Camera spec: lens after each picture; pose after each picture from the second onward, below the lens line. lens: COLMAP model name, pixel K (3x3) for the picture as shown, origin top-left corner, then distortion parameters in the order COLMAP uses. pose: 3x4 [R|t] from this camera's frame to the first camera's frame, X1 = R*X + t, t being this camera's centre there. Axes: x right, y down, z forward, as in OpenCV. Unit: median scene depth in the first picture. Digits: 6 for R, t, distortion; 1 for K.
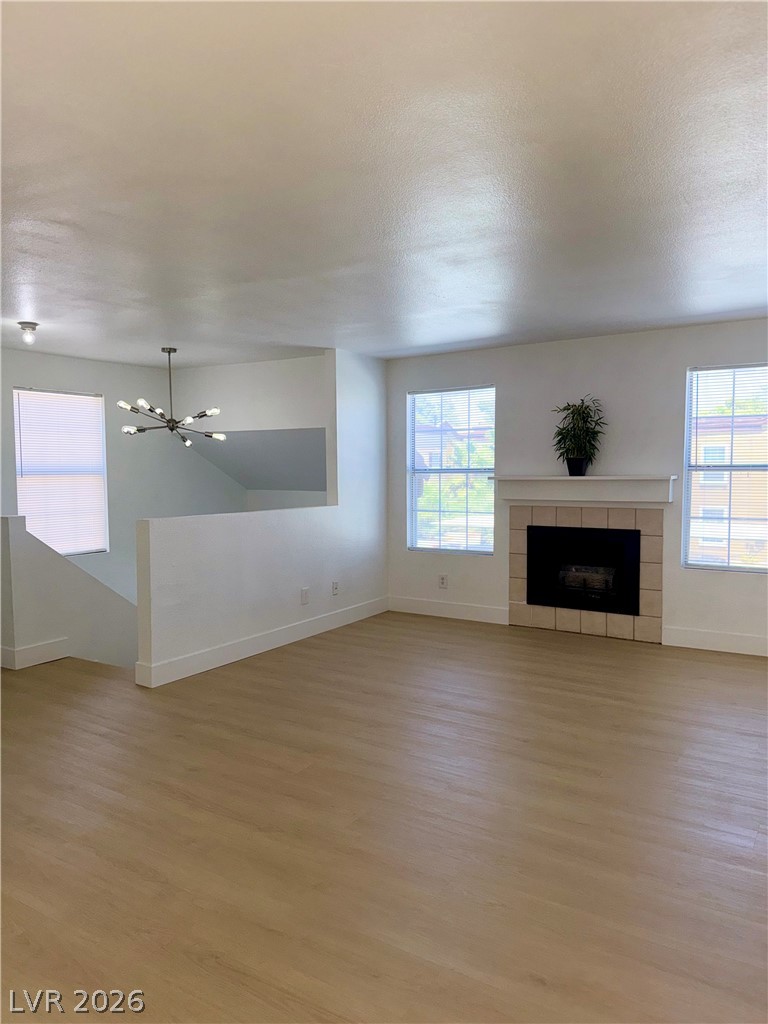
lens RADIAL K [[724.0, 0, 384.7], [0, 724.0, 520.8], [0, 0, 1]] dist [0.056655, -0.060799]
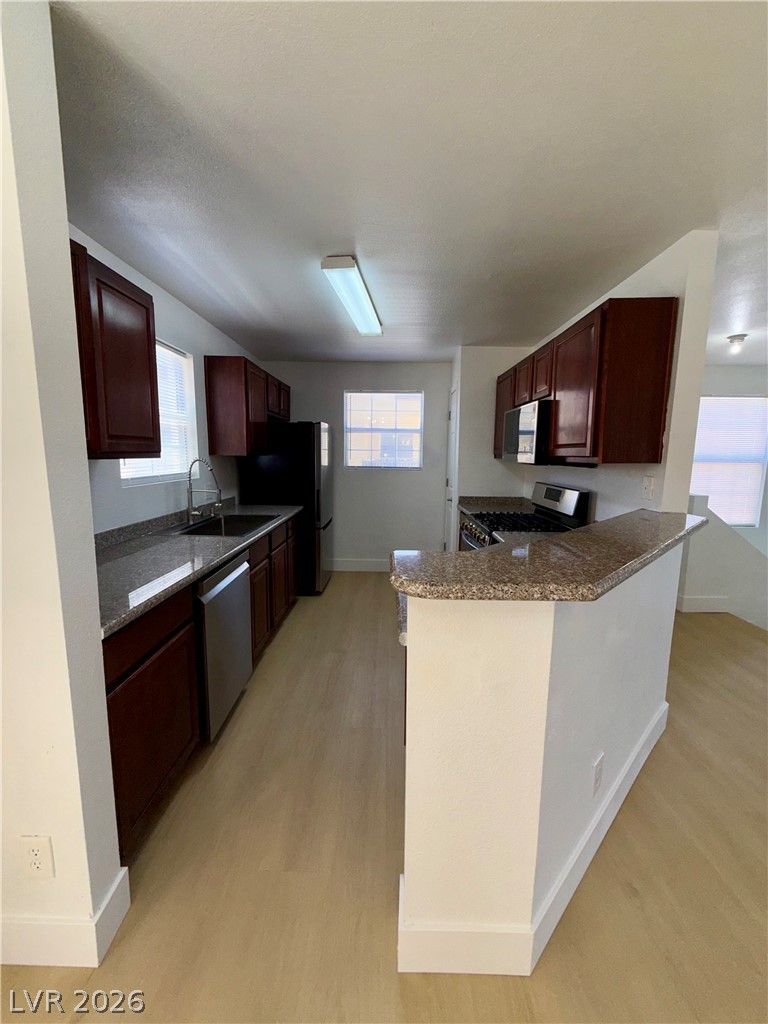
lens RADIAL K [[409.8, 0, 380.5], [0, 409.8, 510.4], [0, 0, 1]] dist [-0.004016, 0.001587]
pose [[0.525912, 0.129053, -0.840691, -0.165722], [-0.074541, 0.991612, 0.105590, -0.012112], [0.847266, 0.007135, 0.531120, 0.130739]]
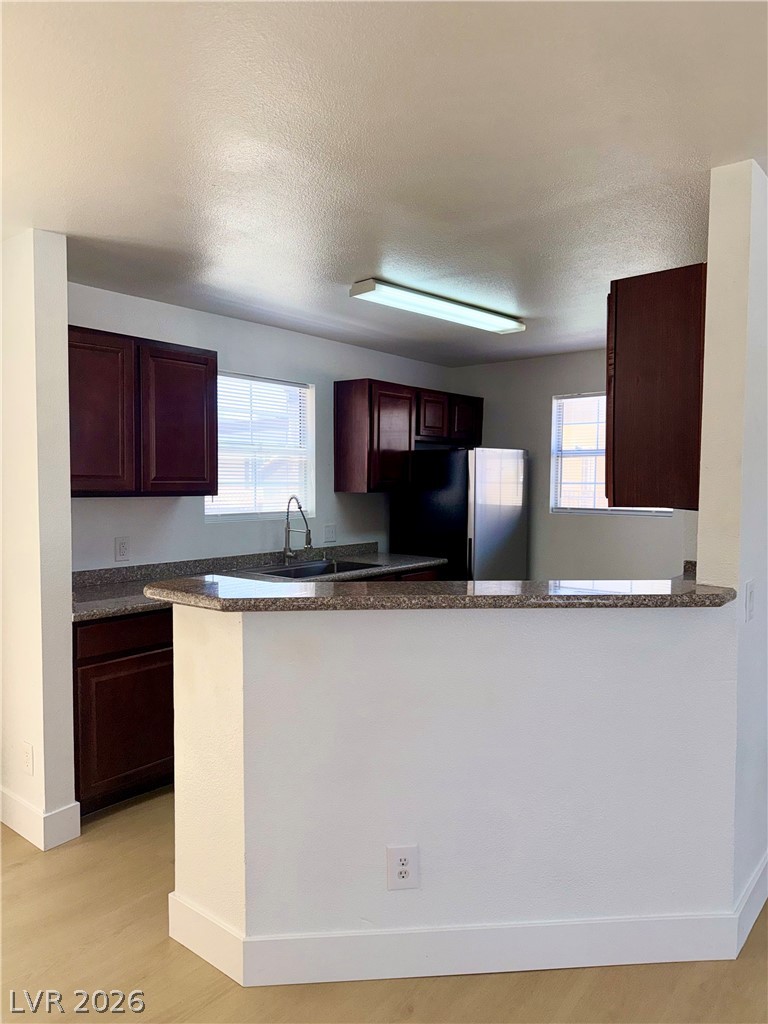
lens RADIAL K [[724.0, 0, 393.6], [0, 724.0, 515.8], [0, 0, 1]] dist [0.056655, -0.060799]
pose [[-0.116092, 0.053135, -0.991816, 0.071622], [-0.071913, 0.995498, 0.061749, -0.039399], [0.990632, 0.078493, -0.111748, 0.385831]]
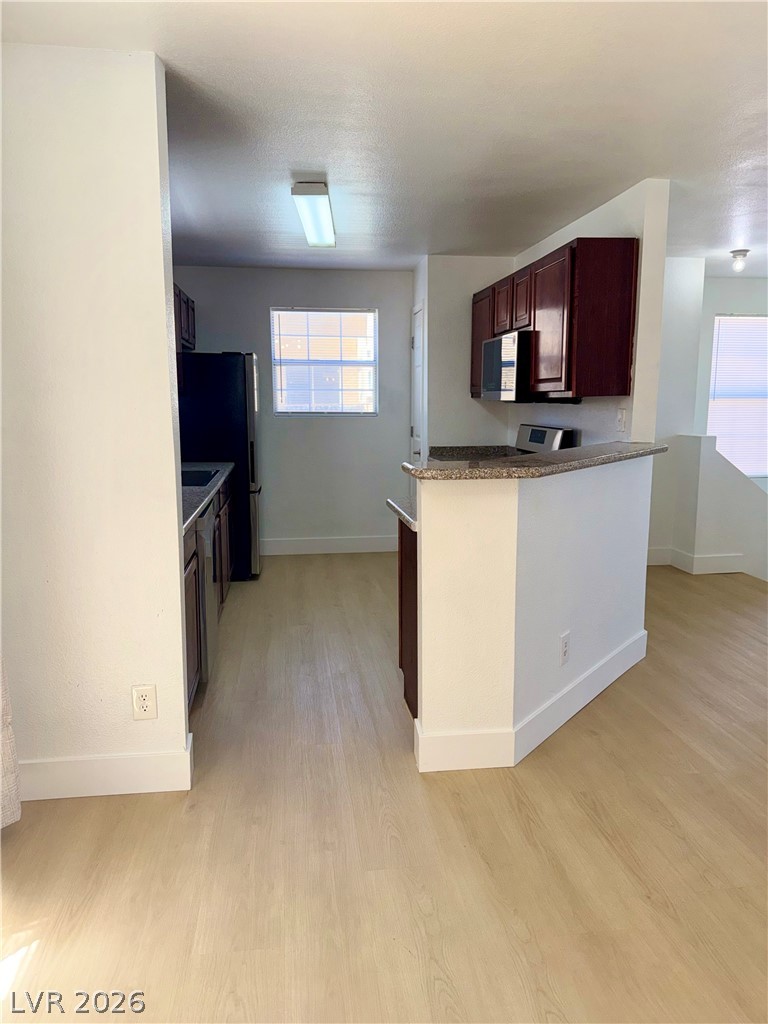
lens RADIAL K [[724.0, 0, 379.1], [0, 724.0, 513.0], [0, 0, 1]] dist [0.056655, -0.060799]
pose [[0.646061, 0.124452, -0.753071, 0.011061], [-0.055856, 0.991681, 0.115966, 0.006756], [0.761239, -0.032858, 0.647638, -0.065993]]
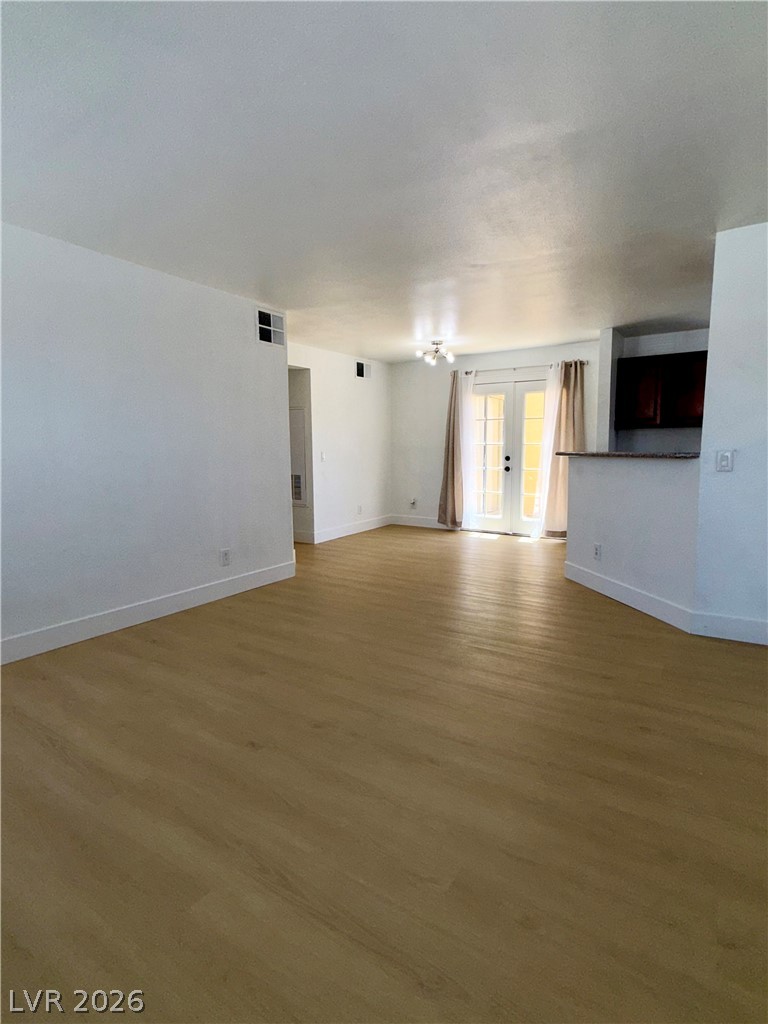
lens RADIAL K [[517.3, 0, 386.4], [0, 517.3, 506.0], [0, 0, 1]] dist [-0.005936, -0.000242]
pose [[-0.999672, 0.011645, 0.022824, -0.003465], [0.015519, 0.983964, 0.177691, -0.036707], [-0.020388, 0.177987, -0.983822, 1.038301]]
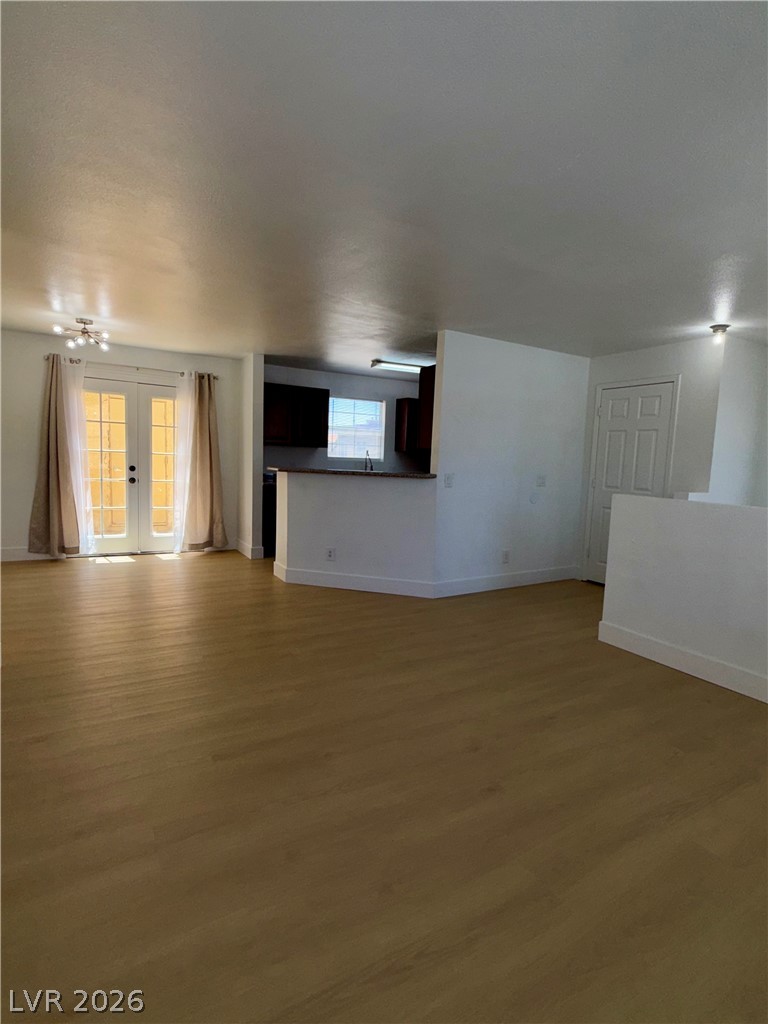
lens RADIAL K [[517.3, 0, 381.2], [0, 517.3, 508.6], [0, 0, 1]] dist [-0.005936, -0.000242]
pose [[-0.460396, 0.073877, -0.884634, 0.409694], [-0.096154, 0.986518, 0.132427, -0.035667], [0.882491, 0.146030, -0.447086, 0.788591]]
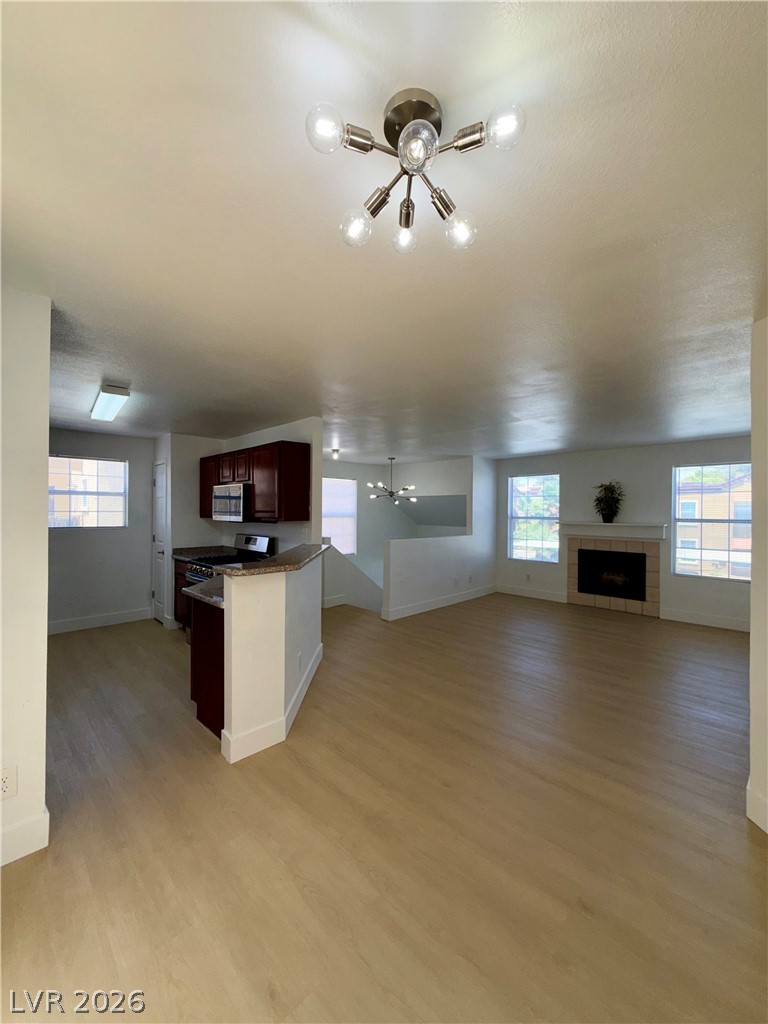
lens RADIAL K [[409.8, 0, 384.1], [0, 409.8, 510.6], [0, 0, 1]] dist [-0.004016, 0.001587]
pose [[0.976540, 0.012344, -0.214983, -0.064914], [-0.027630, 0.997286, -0.068242, -0.005762], [0.213557, 0.072581, 0.974231, -0.133404]]
